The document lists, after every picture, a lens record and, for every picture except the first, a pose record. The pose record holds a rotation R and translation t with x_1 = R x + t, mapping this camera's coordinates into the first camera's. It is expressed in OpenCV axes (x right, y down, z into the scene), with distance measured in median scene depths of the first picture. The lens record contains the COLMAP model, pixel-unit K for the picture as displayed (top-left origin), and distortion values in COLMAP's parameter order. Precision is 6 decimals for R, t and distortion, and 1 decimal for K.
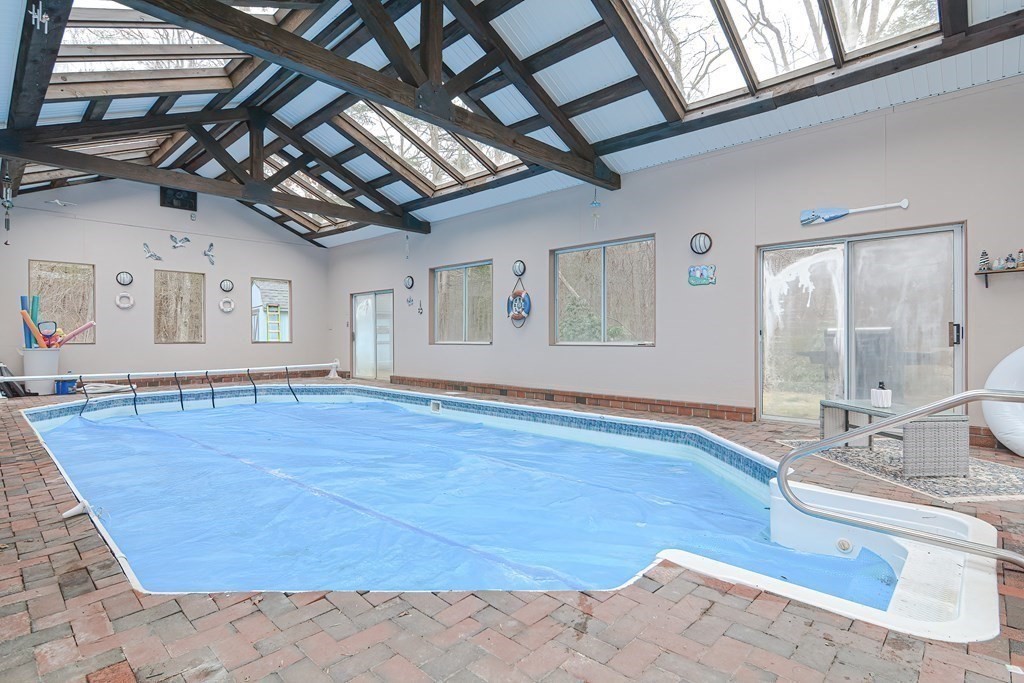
lens RADIAL K [[498.4, 0, 516.5], [0, 498.4, 343.1], [0, 0, 1]] dist [0.001756, -0.000250]
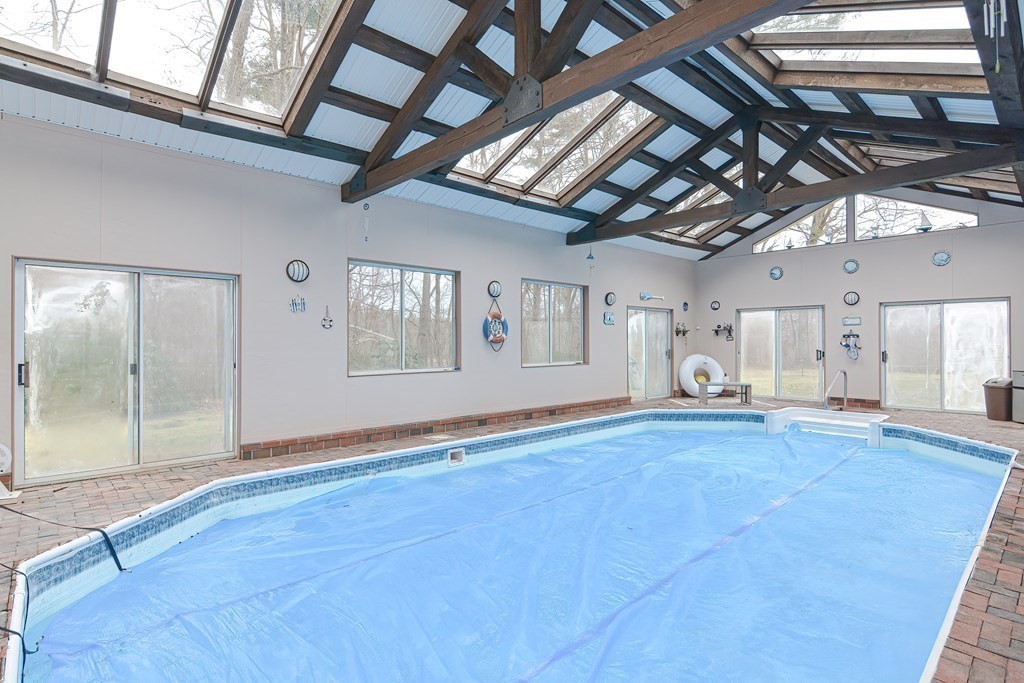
lens RADIAL K [[498.4, 0, 516.5], [0, 498.4, 343.1], [0, 0, 1]] dist [0.001756, -0.000250]
pose [[0.074149, 0.030840, 0.996770, -0.918634], [0.047530, 0.998277, -0.034422, -0.011395], [-0.996114, 0.049929, 0.072555, 0.868674]]
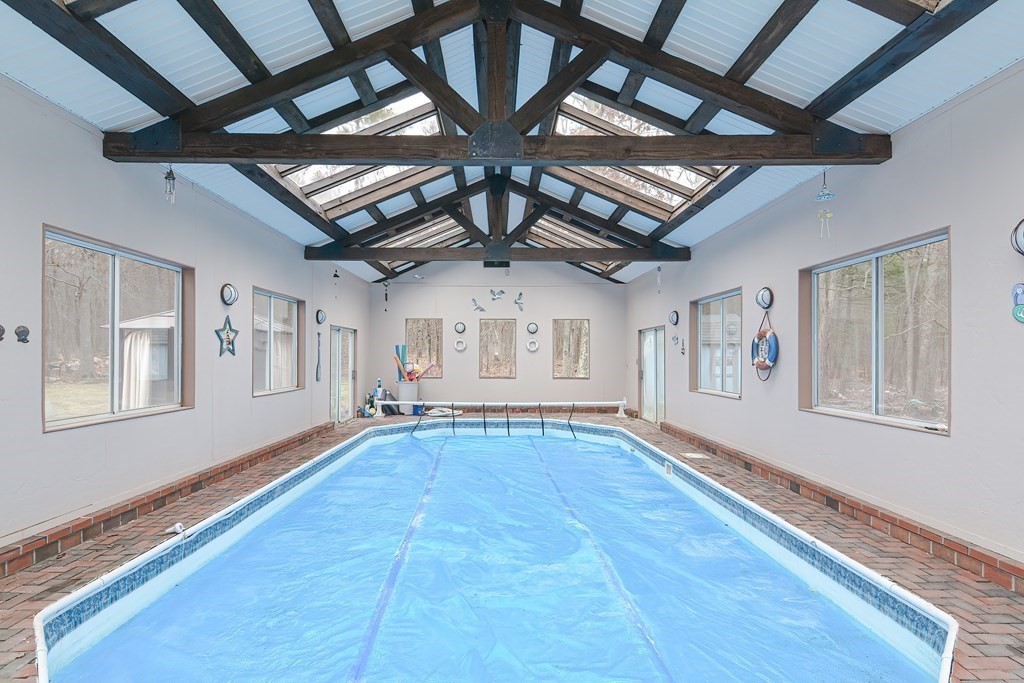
lens RADIAL K [[499.2, 0, 507.3], [0, 499.2, 359.8], [0, 0, 1]] dist [0.002668, -0.012095]
pose [[0.685224, 0.009693, -0.728268, 0.269107], [-0.012752, 0.999918, 0.001310, -0.055926], [0.728221, 0.008389, 0.685291, 0.227186]]
